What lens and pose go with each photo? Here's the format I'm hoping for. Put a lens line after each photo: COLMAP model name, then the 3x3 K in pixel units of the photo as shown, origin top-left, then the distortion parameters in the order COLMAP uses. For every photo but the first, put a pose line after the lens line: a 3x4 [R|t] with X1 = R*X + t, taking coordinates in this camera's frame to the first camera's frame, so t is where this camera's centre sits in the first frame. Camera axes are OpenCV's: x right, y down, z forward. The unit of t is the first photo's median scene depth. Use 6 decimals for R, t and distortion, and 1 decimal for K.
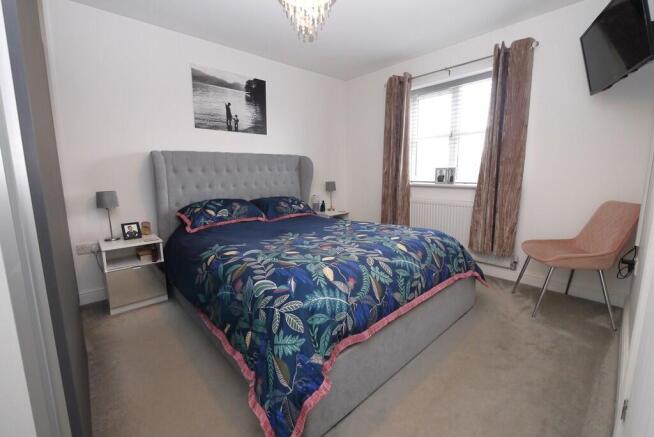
lens RADIAL K [[272.6, 0, 327.5], [0, 272.6, 211.6], [0, 0, 1]] dist [-0.003110, -0.000075]
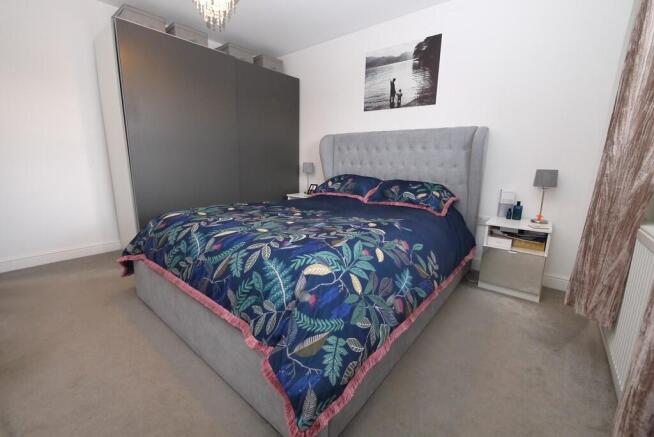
lens RADIAL K [[266.6, 0, 332.7], [0, 266.6, 211.3], [0, 0, 1]] dist [-0.001716, -0.000084]
pose [[0.161238, 0.198963, -0.966652, 0.634388], [-0.170497, 0.970357, 0.171287, -0.068840], [0.972077, 0.137193, 0.190381, 0.696242]]
